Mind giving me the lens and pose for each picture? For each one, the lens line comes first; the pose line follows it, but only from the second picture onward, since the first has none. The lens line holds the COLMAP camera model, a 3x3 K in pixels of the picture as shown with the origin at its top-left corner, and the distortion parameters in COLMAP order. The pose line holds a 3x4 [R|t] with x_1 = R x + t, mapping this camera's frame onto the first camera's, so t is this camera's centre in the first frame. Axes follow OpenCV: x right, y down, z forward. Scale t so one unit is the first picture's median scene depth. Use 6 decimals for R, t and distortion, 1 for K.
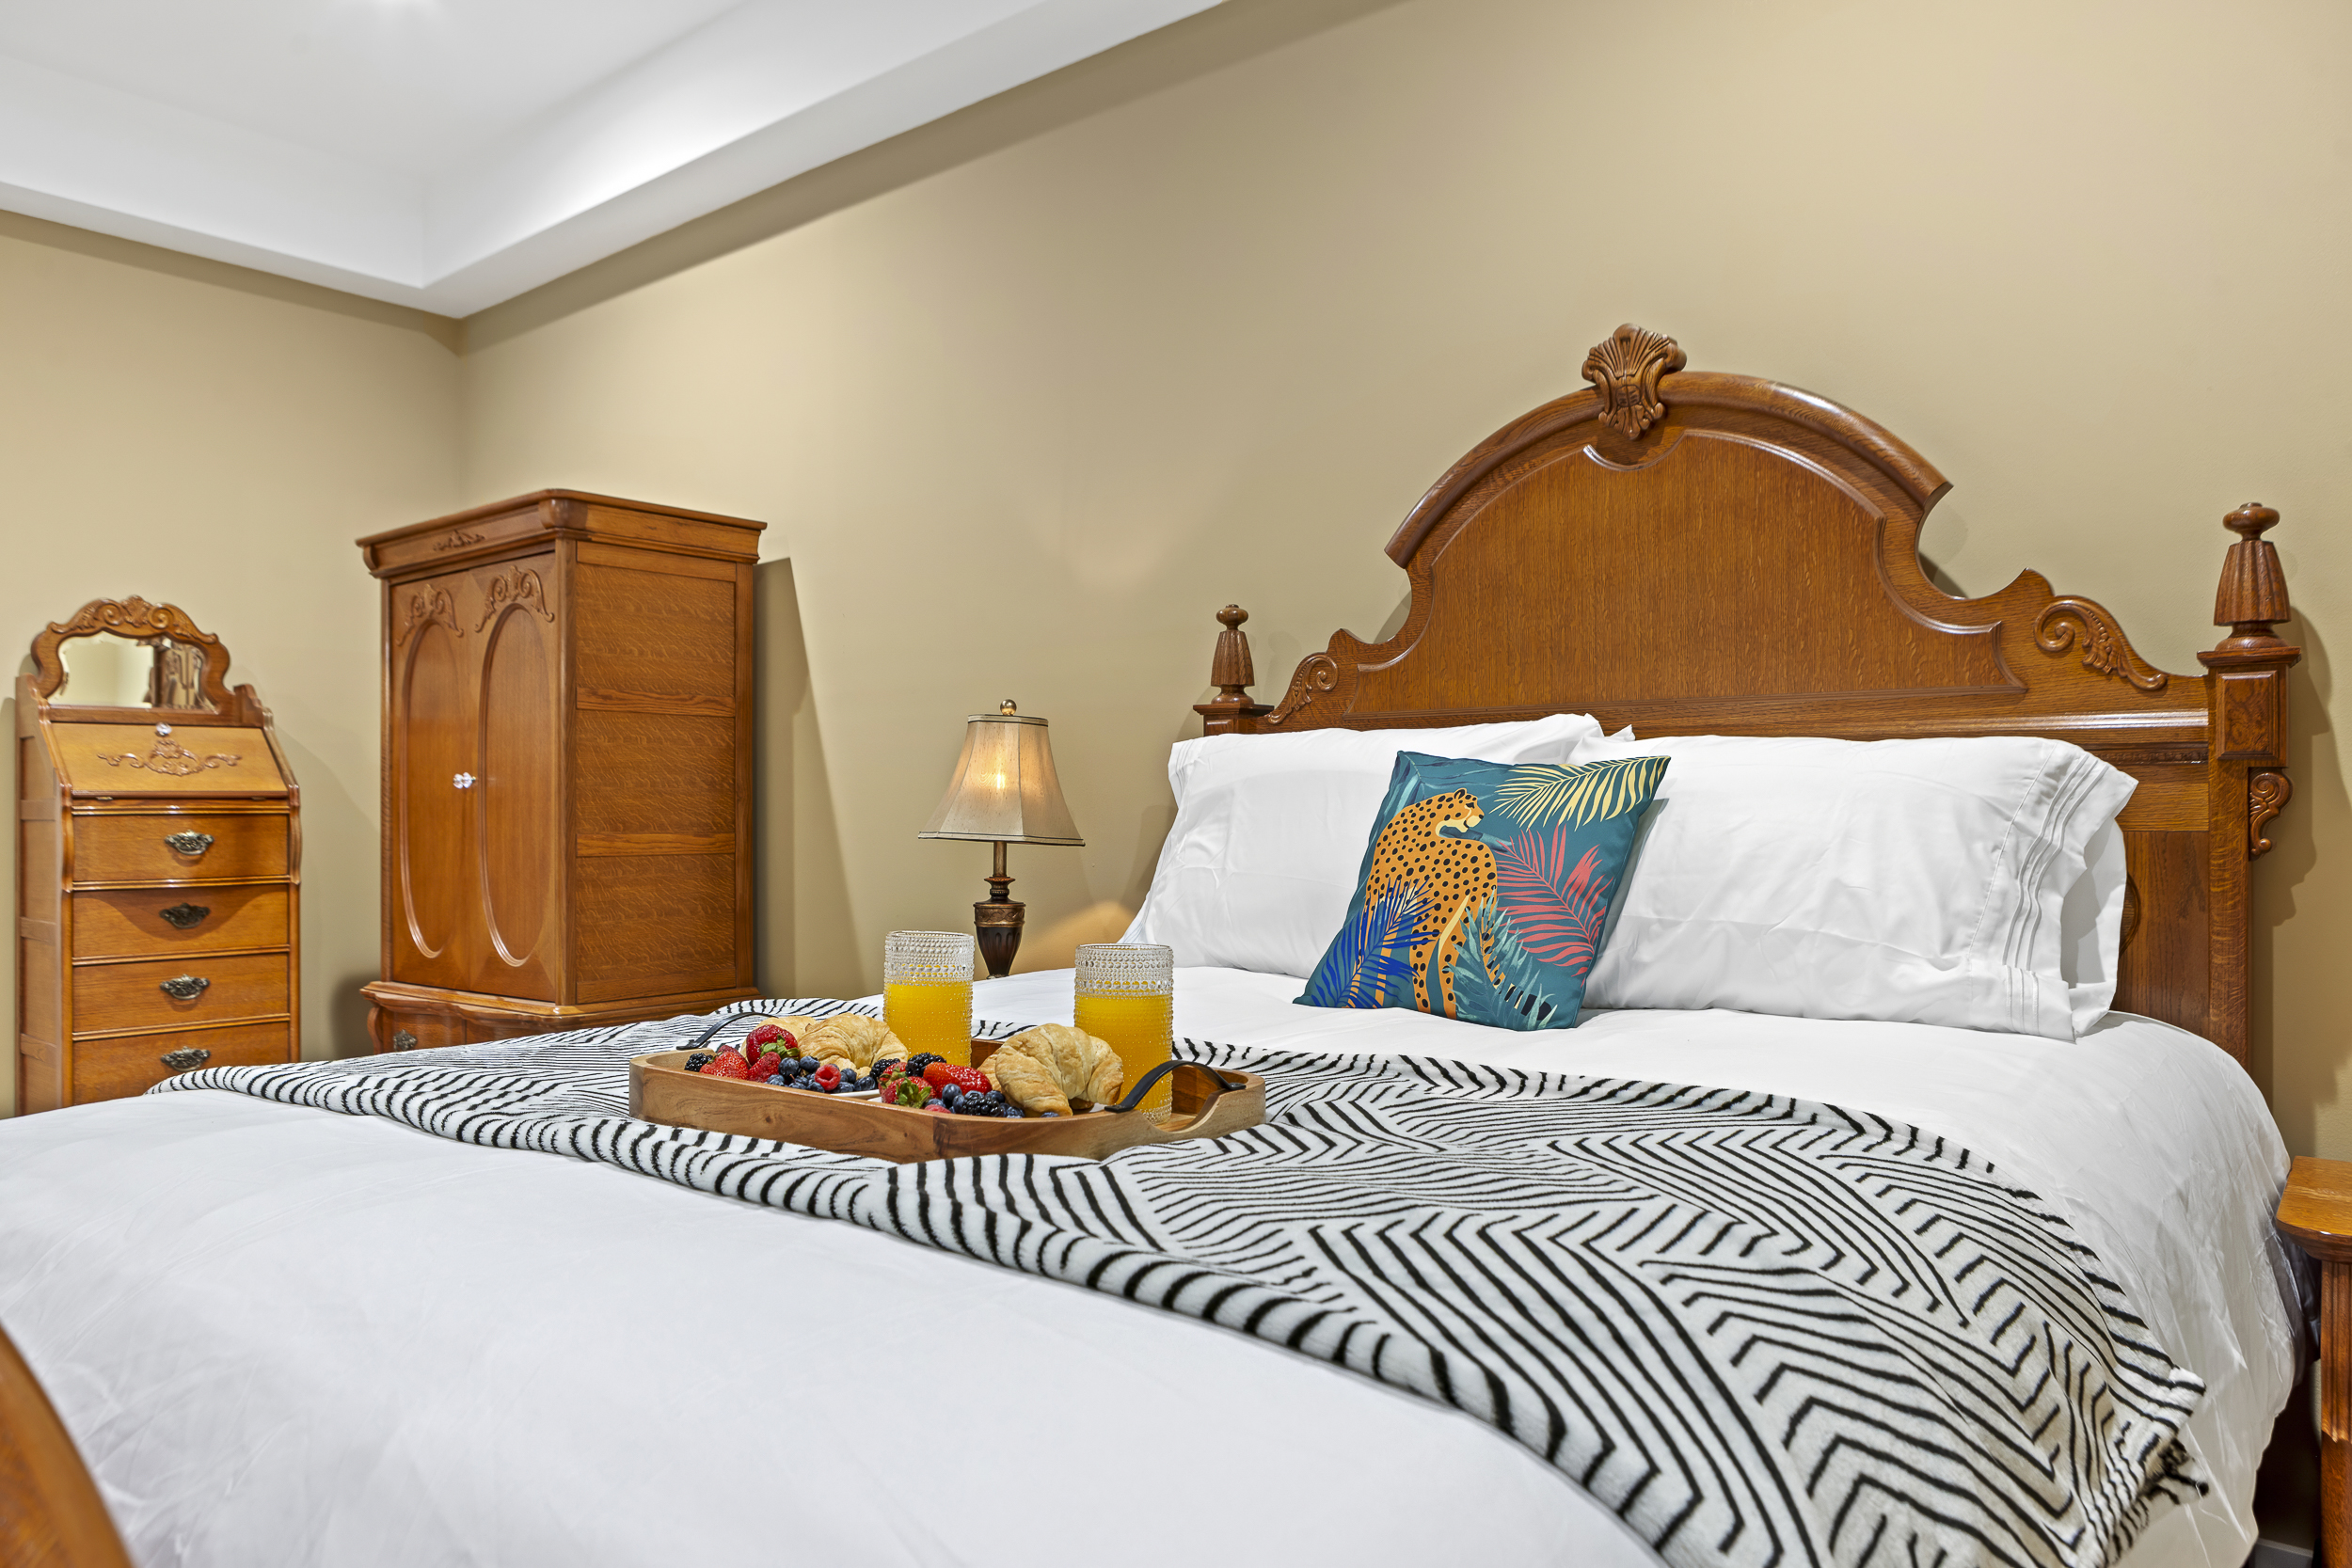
lens RADIAL K [[1567.0, 0, 1182.5], [0, 1567.0, 812.6], [0, 0, 1]] dist [-0.031614, -0.000016]
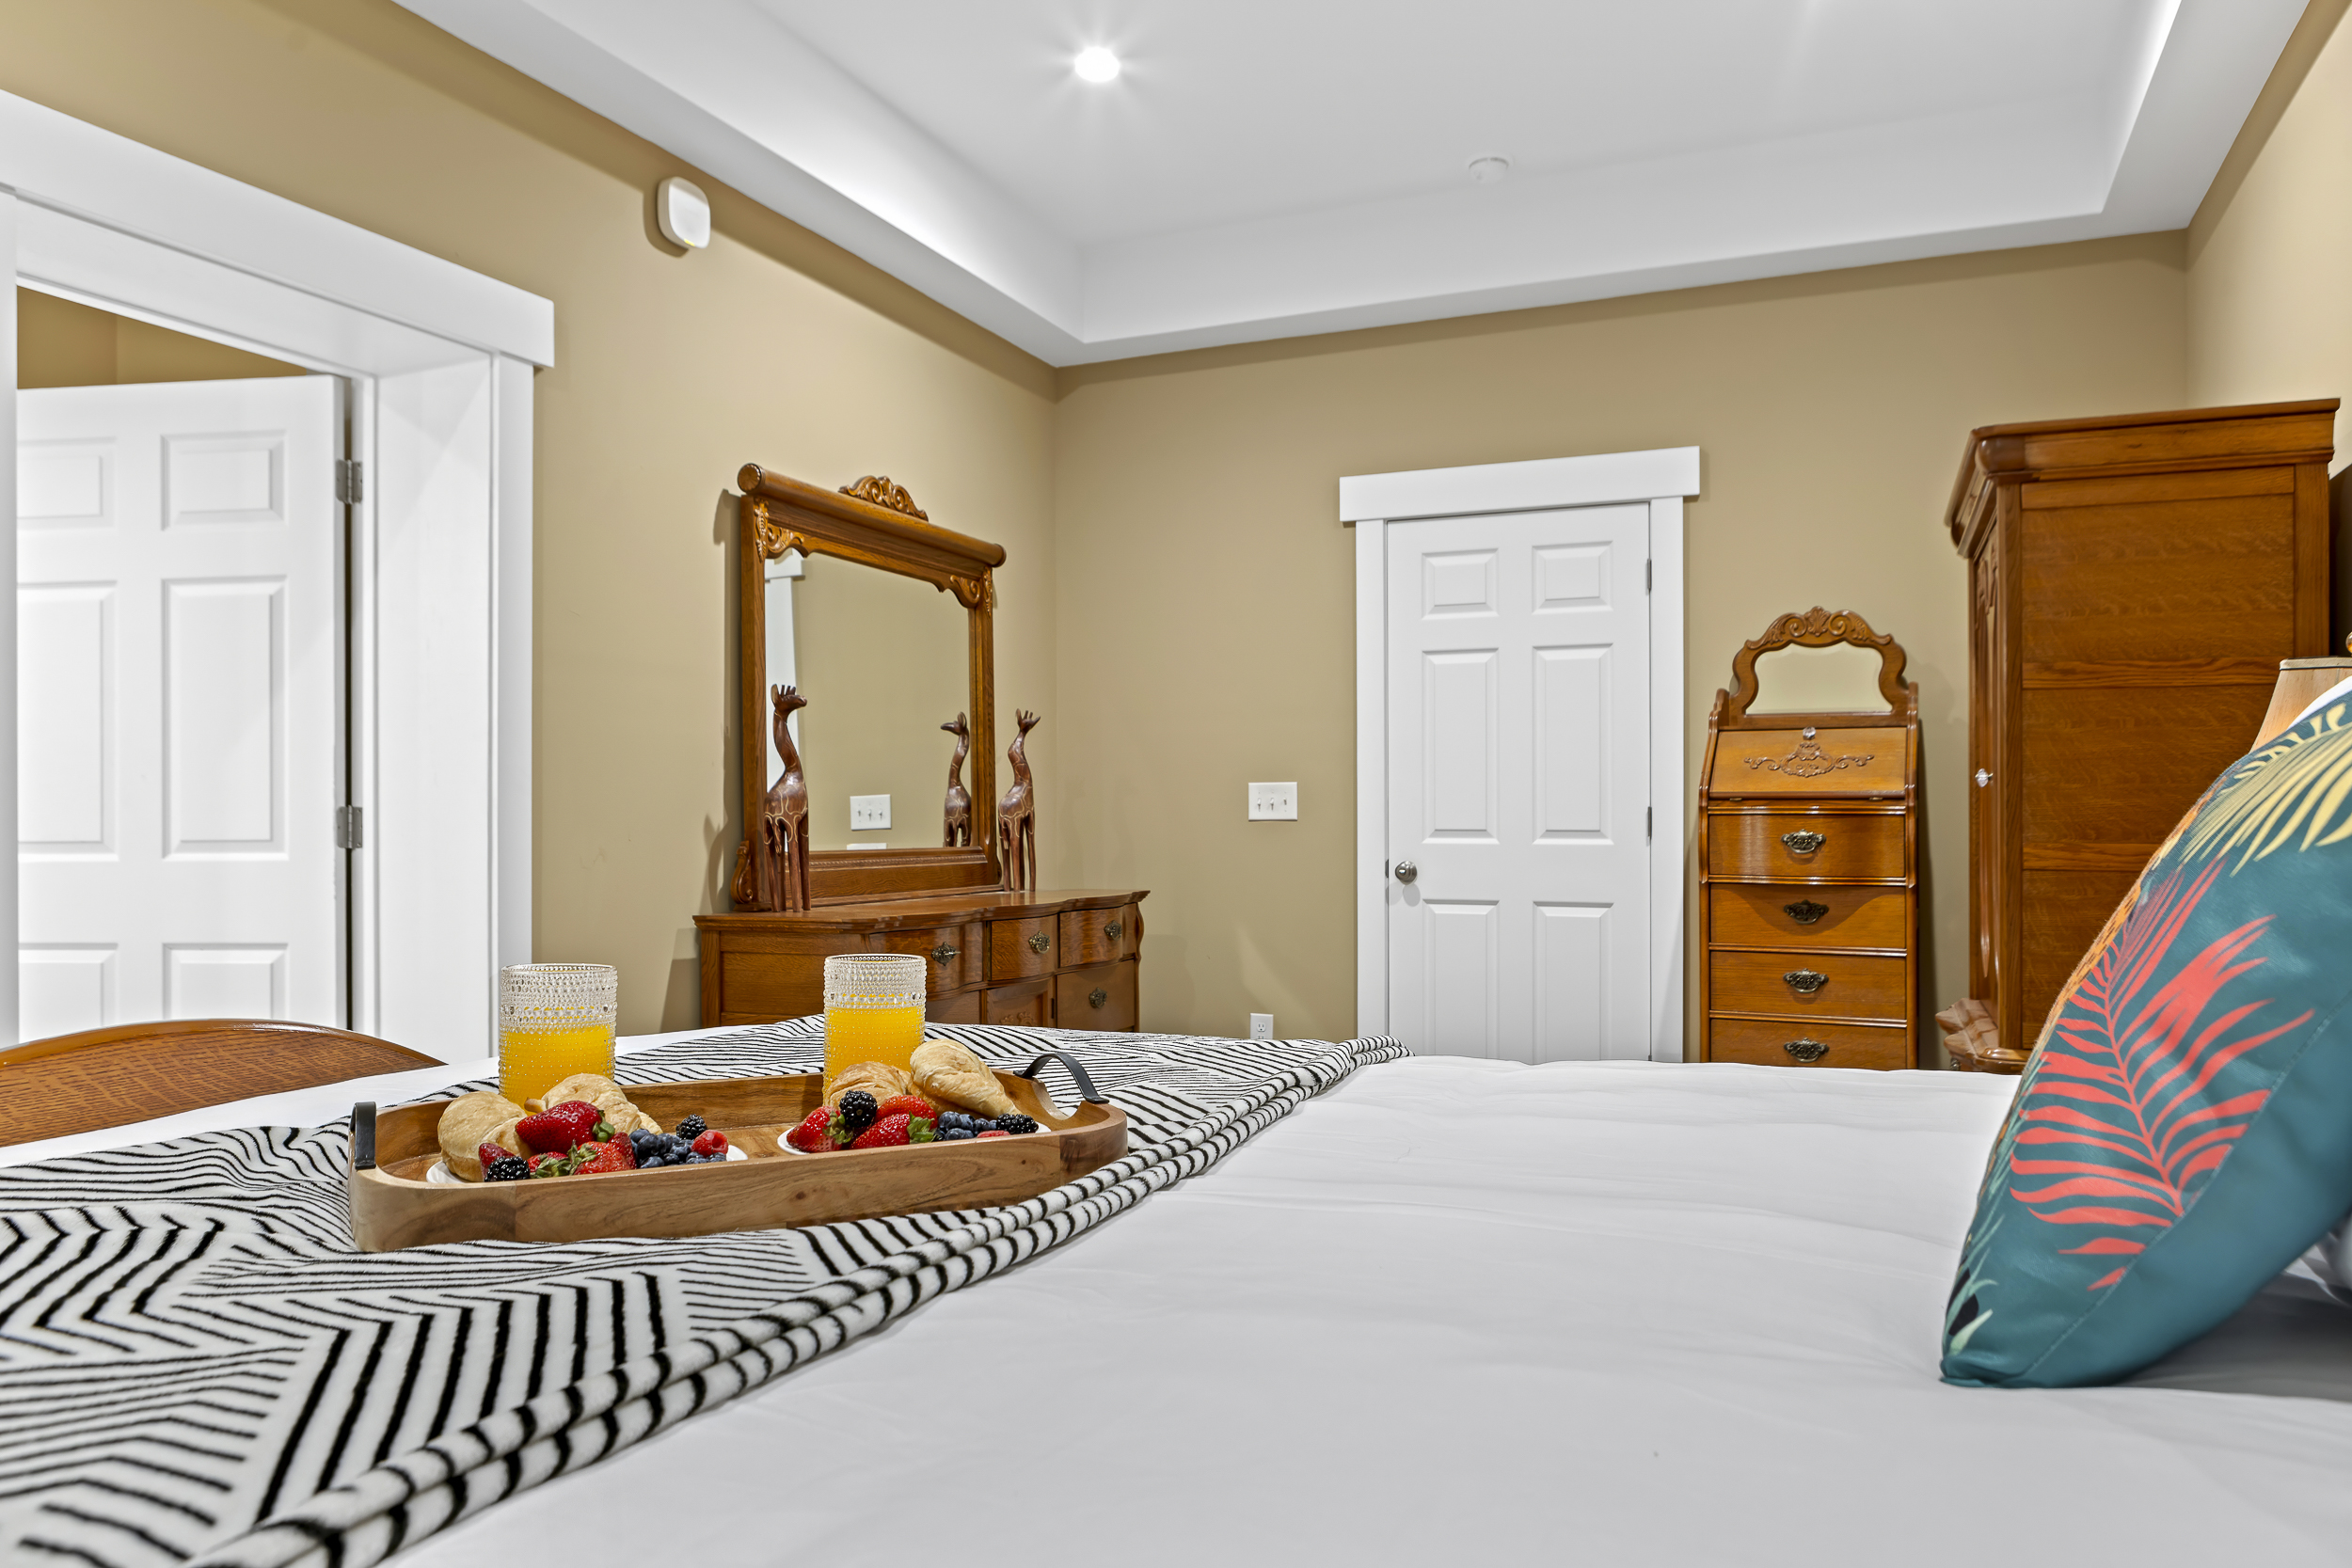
lens RADIAL K [[1567.0, 0, 1182.5], [0, 1567.0, 812.6], [0, 0, 1]] dist [-0.031614, -0.000016]
pose [[0.259096, 0.006063, -0.965832, 0.262590], [-0.003972, 0.999979, 0.005212, -0.003828], [0.965843, 0.002486, 0.259115, 0.334059]]
